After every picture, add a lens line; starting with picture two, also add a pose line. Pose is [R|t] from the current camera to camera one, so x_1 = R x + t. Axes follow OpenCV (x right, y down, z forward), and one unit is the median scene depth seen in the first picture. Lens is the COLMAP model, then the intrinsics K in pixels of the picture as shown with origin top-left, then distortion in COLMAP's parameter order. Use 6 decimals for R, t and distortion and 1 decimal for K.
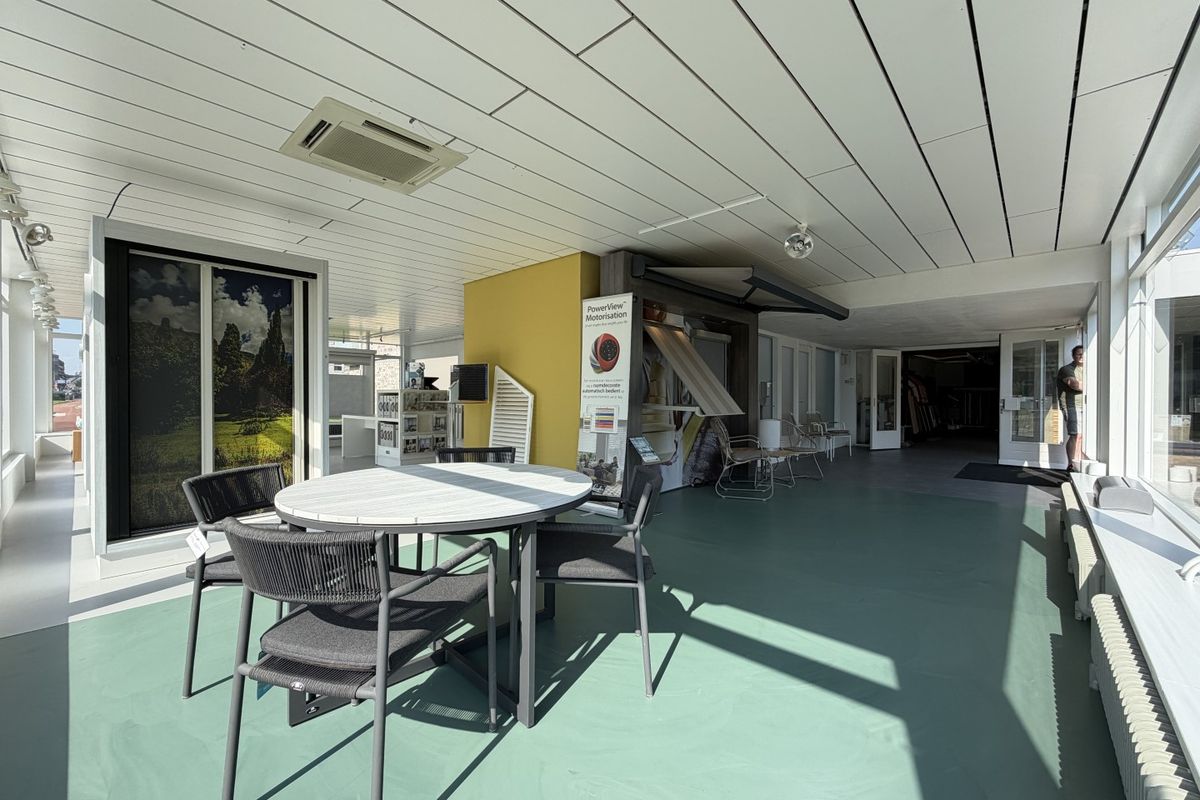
lens RADIAL K [[480.1, 0, 597.2], [0, 480.1, 399.8], [0, 0, 1]] dist [0.000865, -0.000019]
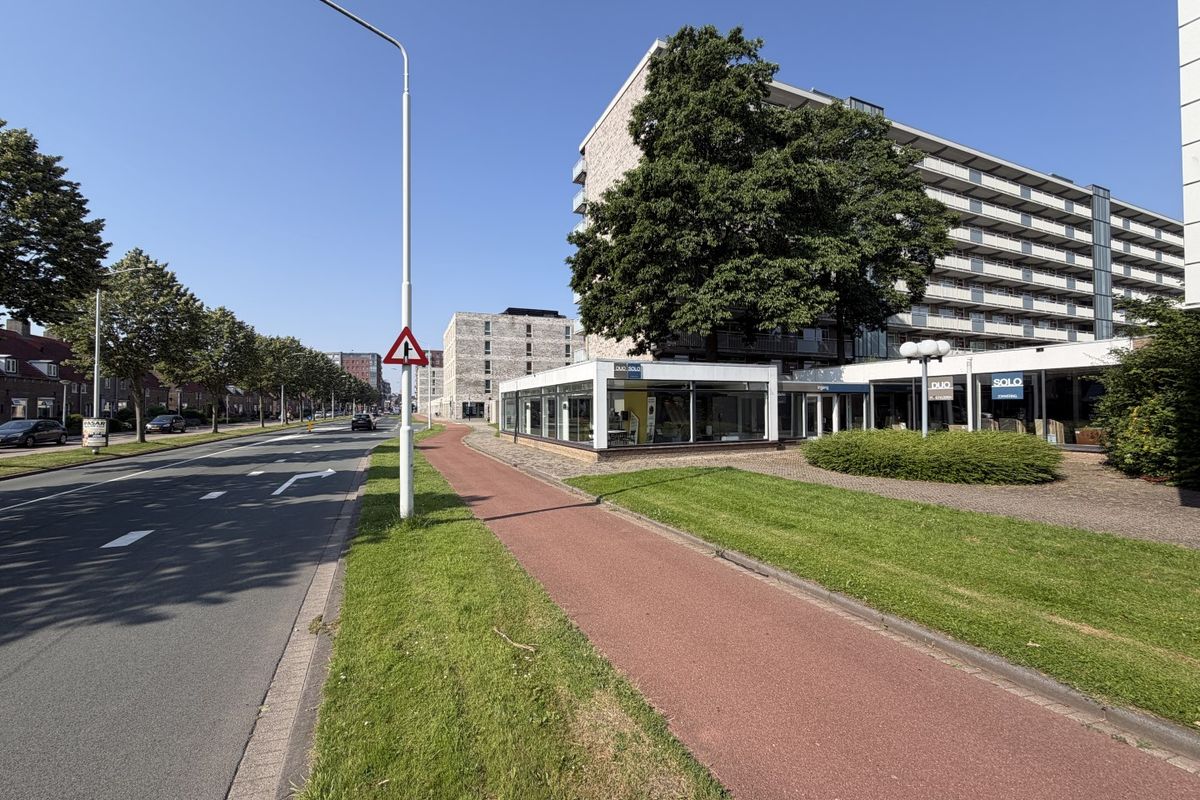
lens RADIAL K [[479.8, 0, 598.8], [0, 479.8, 393.6], [0, 0, 1]] dist [0.009221, -0.000213]
pose [[0.919797, -0.022370, -0.391756, 1.329334], [0.008727, 0.999293, -0.036572, -0.093572], [0.392297, 0.030220, 0.919342, -3.311413]]
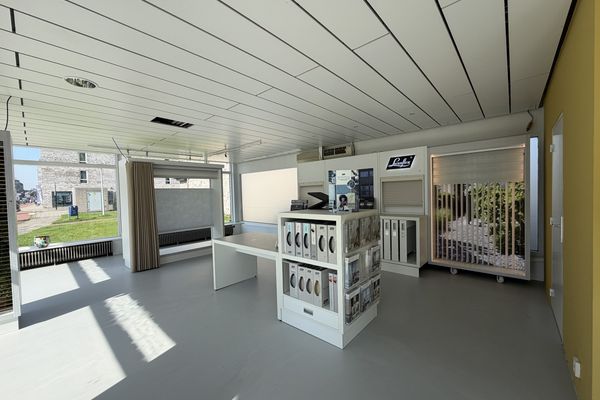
lens RADIAL K [[240.1, 0, 298.6], [0, 240.1, 199.9], [0, 0, 1]] dist [0.000865, -0.000019]
pose [[0.999455, -0.031995, 0.008107, -0.721093], [0.031785, 0.999188, 0.024759, -0.077679], [-0.008892, -0.024488, 0.999661, 1.101525]]
